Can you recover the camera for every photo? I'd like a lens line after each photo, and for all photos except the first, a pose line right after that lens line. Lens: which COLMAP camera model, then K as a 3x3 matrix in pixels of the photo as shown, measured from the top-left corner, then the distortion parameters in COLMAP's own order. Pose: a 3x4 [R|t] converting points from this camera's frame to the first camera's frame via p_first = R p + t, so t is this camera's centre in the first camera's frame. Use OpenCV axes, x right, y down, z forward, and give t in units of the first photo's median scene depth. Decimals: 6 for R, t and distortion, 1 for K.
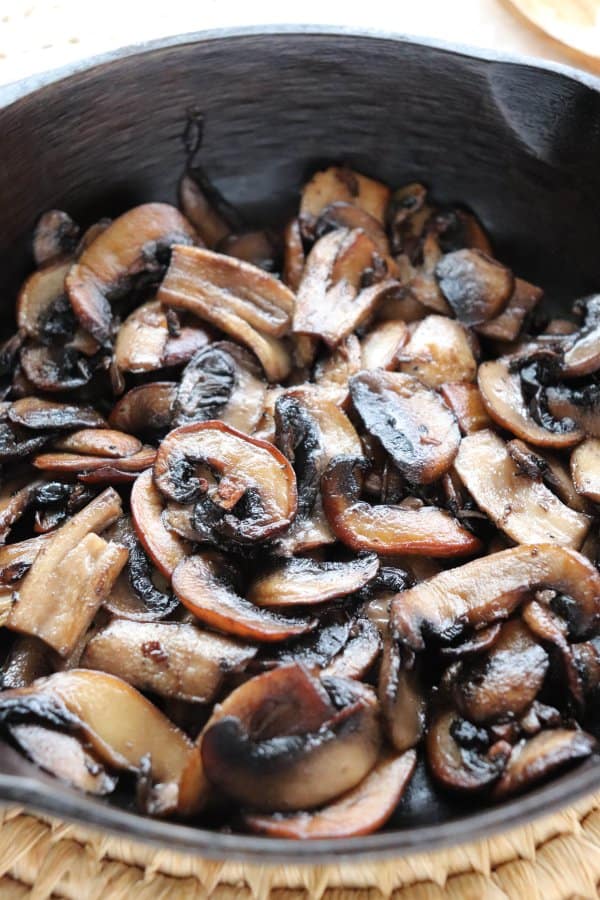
lens RADIAL K [[1337.3, 0, 300.0], [0, 1337.3, 450.0], [0, 0, 1]] dist [0.079303, 0.052053]
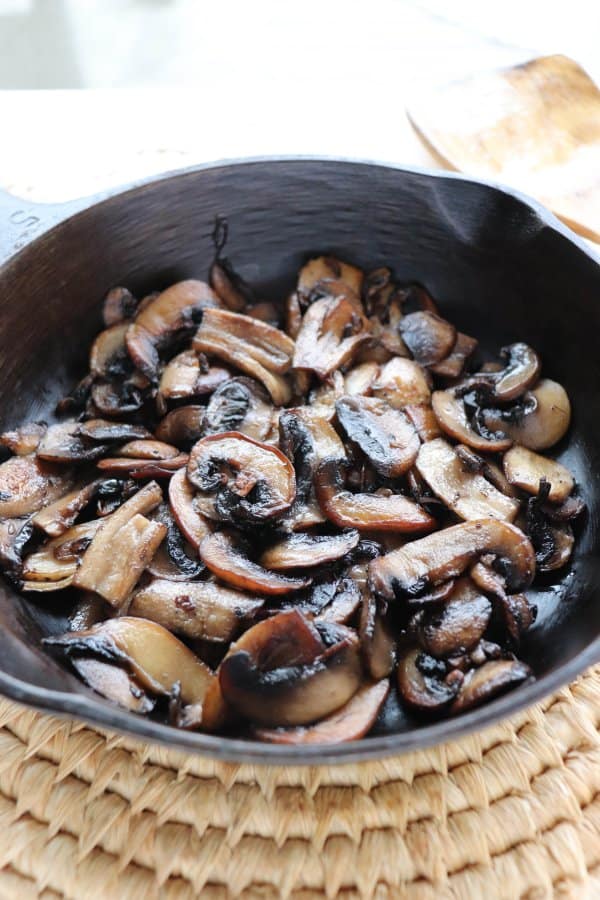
lens RADIAL K [[884.2, 0, 300.0], [0, 884.2, 450.0], [0, 0, 1]] dist [-0.057865, -0.002290]
pose [[0.999932, -0.008002, -0.008499, 0.009306], [0.007417, 0.997746, -0.066686, 0.055409], [0.009014, 0.066619, 0.997738, 0.134310]]
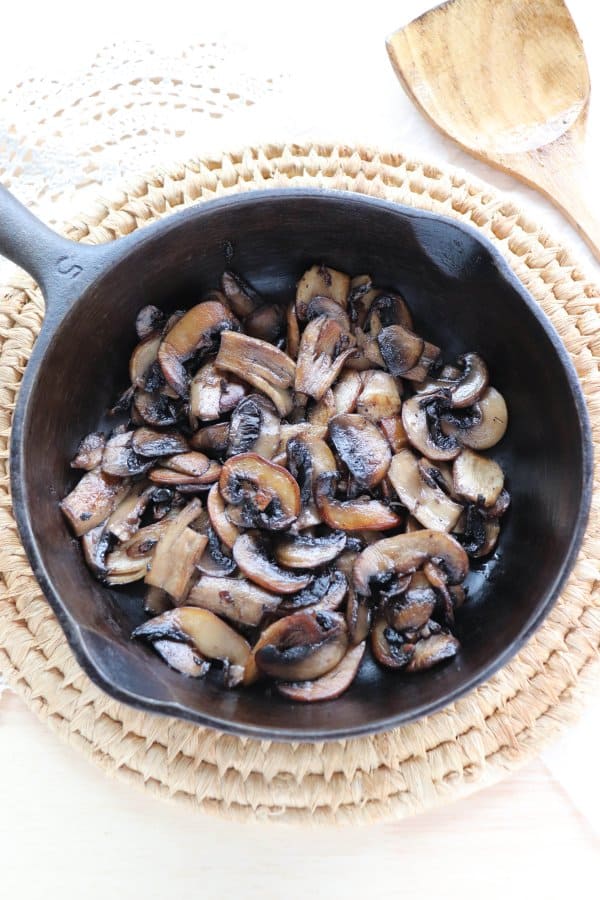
lens RADIAL K [[884.2, 0, 300.0], [0, 884.2, 450.0], [0, 0, 1]] dist [-0.057865, -0.002290]
pose [[0.999360, -0.017458, 0.031236, -0.037373], [0.007771, 0.957961, 0.286795, -0.360884], [-0.034930, -0.286368, 0.957483, -0.107193]]
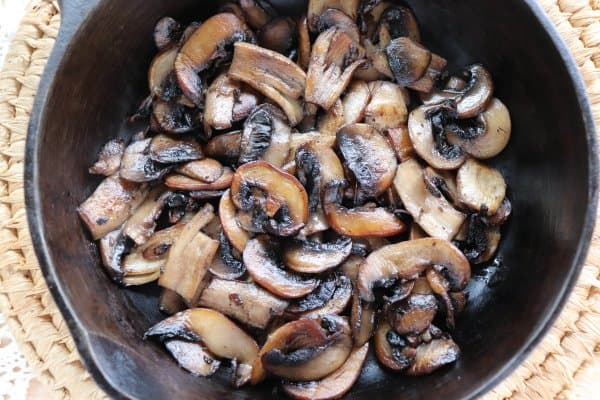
lens RADIAL K [[697.4, 0, 297.5], [0, 697.4, 191.5], [0, 0, 1]] dist [-0.030874, 0.011683]
pose [[0.999902, -0.007547, -0.011761, -0.005267], [0.011258, 0.933651, 0.358007, -0.325910], [0.008279, -0.358105, 0.933645, 0.103016]]
